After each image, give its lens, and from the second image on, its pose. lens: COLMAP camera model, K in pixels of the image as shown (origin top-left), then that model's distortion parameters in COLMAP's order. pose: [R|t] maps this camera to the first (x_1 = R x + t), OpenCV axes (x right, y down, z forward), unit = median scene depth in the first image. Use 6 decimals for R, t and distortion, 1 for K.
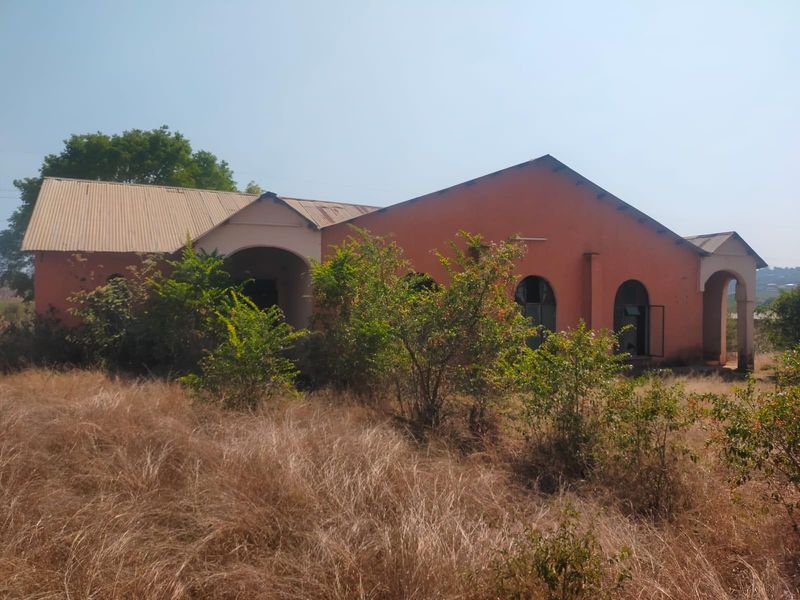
lens RADIAL K [[617.7, 0, 399.0], [0, 617.7, 302.5], [0, 0, 1]] dist [0.099290, -0.114494]
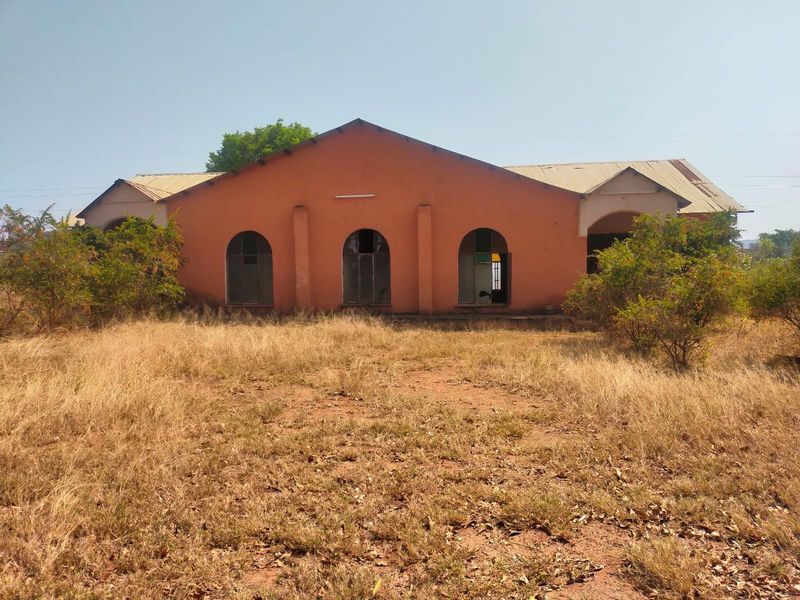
lens RADIAL K [[617.7, 0, 399.0], [0, 617.7, 302.5], [0, 0, 1]] dist [0.099290, -0.114494]
pose [[0.859106, 0.014379, -0.511595, 0.792349], [0.018543, 0.998074, 0.059191, 0.022952], [0.511461, -0.060338, 0.857186, 0.062484]]
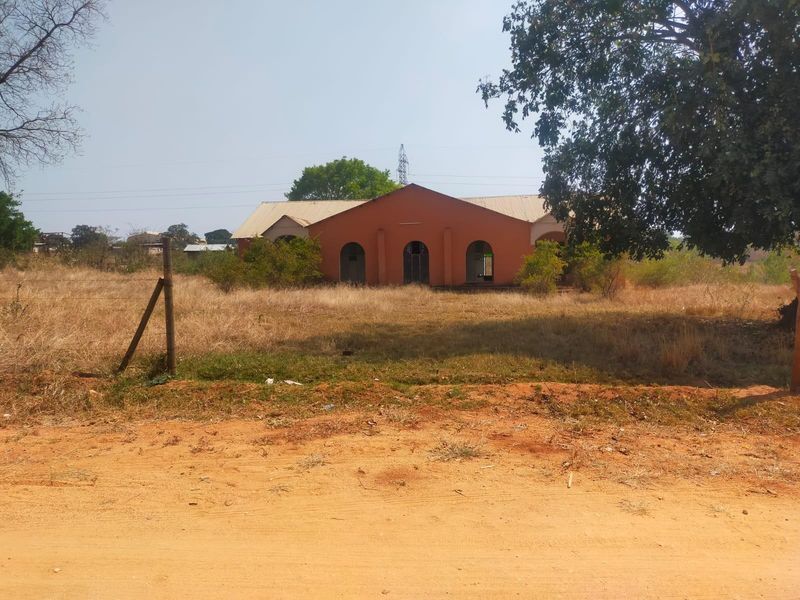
lens RADIAL K [[617.7, 0, 399.0], [0, 617.7, 302.5], [0, 0, 1]] dist [0.099290, -0.114494]
pose [[0.843727, 0.022334, -0.536308, 1.206353], [0.020303, 0.997091, 0.073465, 0.008462], [0.536388, -0.072873, 0.840819, -0.733572]]
